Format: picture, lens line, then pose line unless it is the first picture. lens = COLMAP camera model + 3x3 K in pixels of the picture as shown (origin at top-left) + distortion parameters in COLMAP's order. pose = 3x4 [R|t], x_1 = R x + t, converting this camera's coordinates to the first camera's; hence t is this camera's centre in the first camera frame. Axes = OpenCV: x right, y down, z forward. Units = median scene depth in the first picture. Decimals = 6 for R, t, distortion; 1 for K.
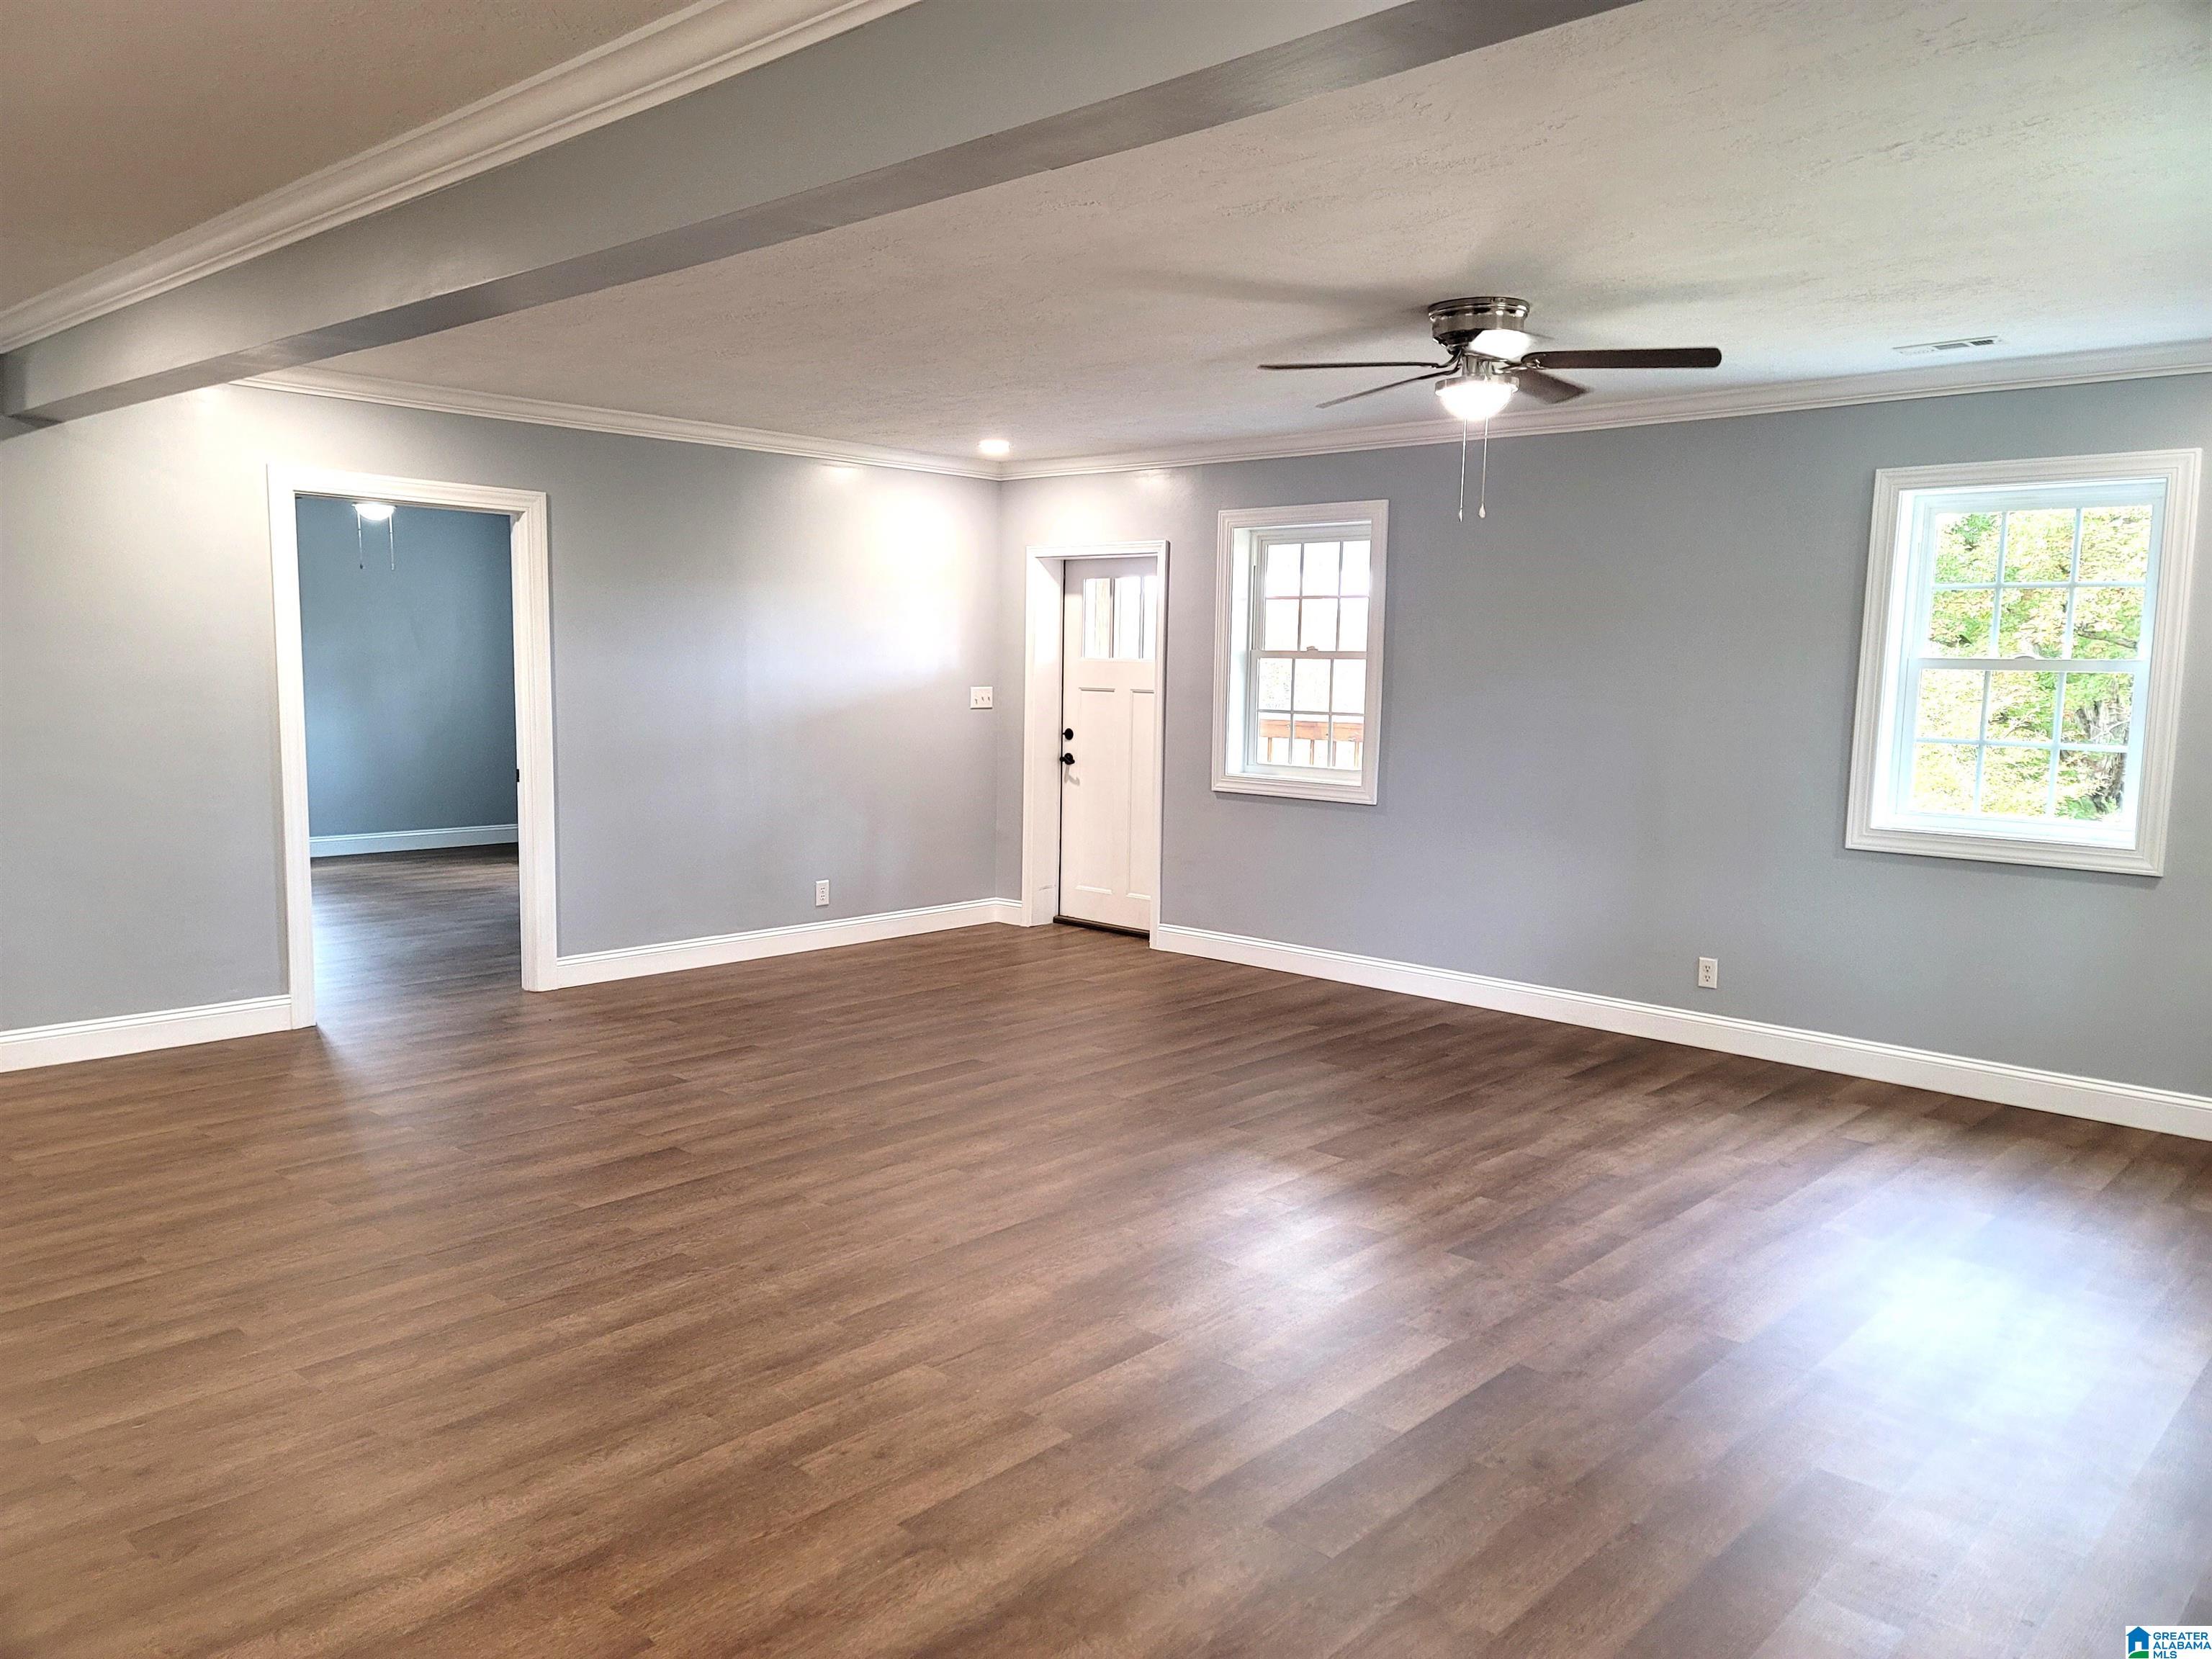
lens RADIAL K [[1605.7, 0, 1100.7], [0, 1605.7, 833.8], [0, 0, 1]] dist [0.109928, -0.096997]
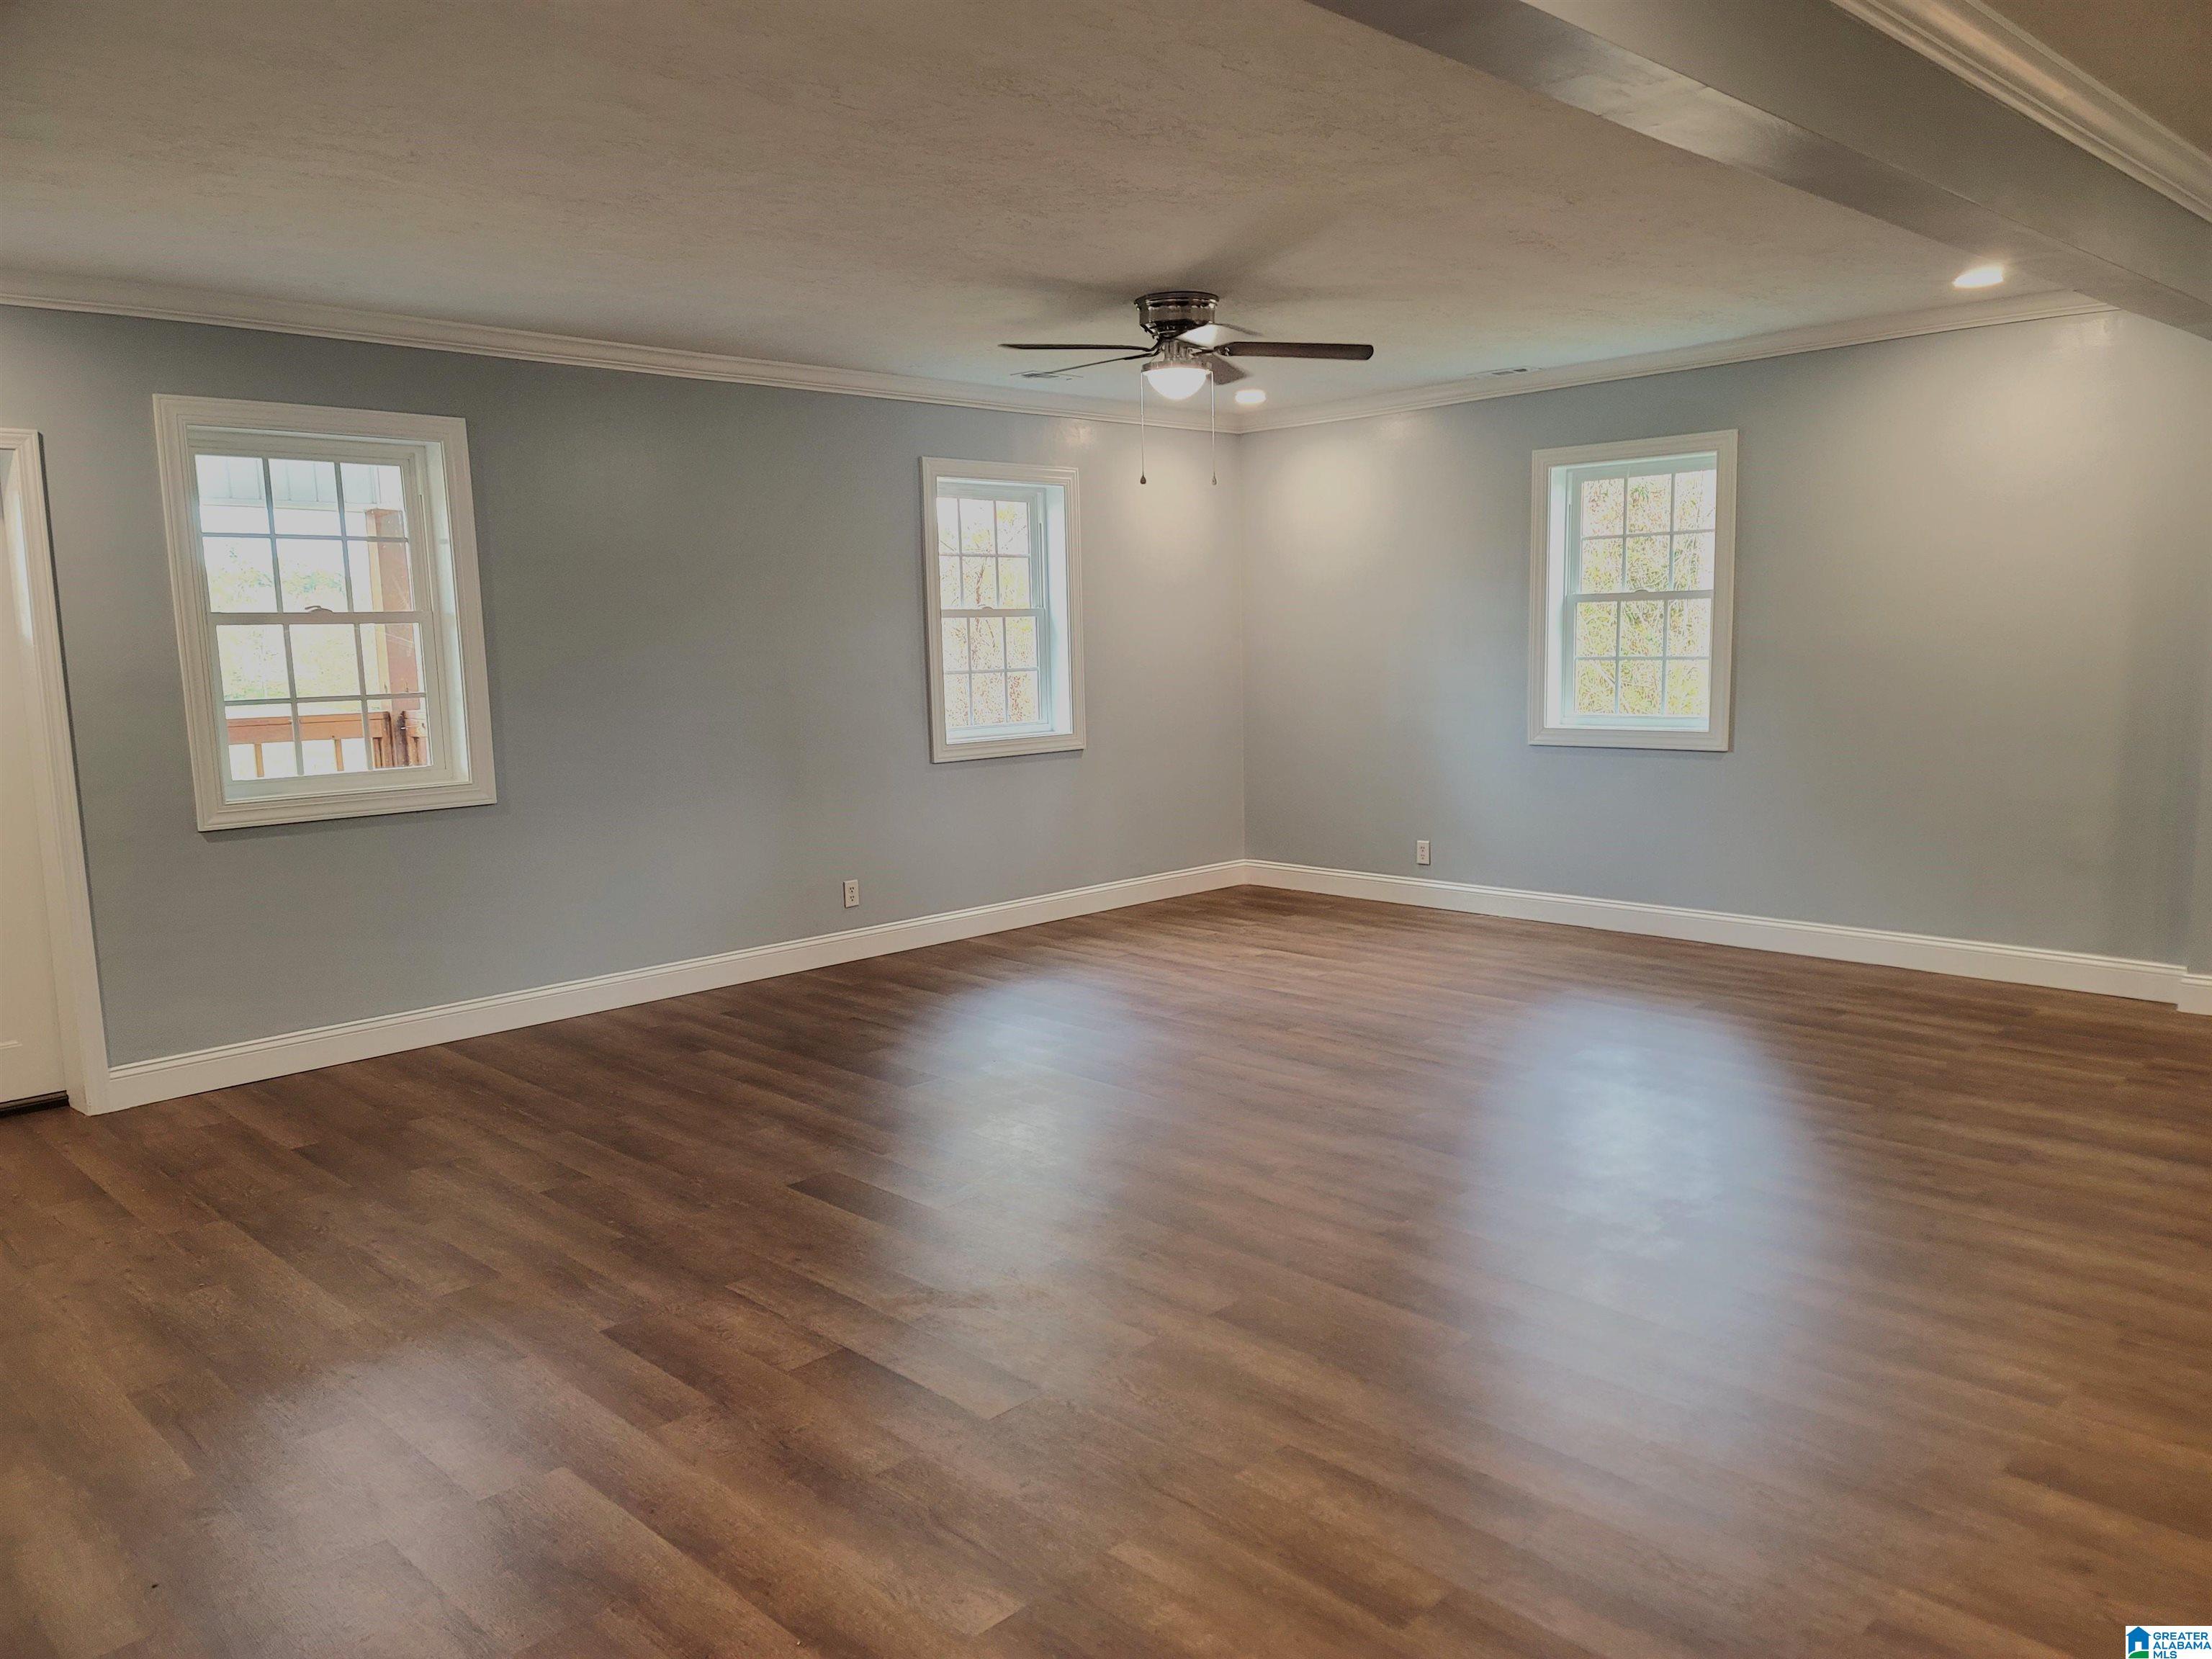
lens RADIAL K [[1605.7, 0, 1100.7], [0, 1605.7, 833.8], [0, 0, 1]] dist [0.109928, -0.096997]
pose [[0.038997, -0.147435, 0.988303, -0.772358], [0.133081, 0.981010, 0.141096, -0.096202], [-0.990338, 0.126022, 0.057877, 0.818299]]
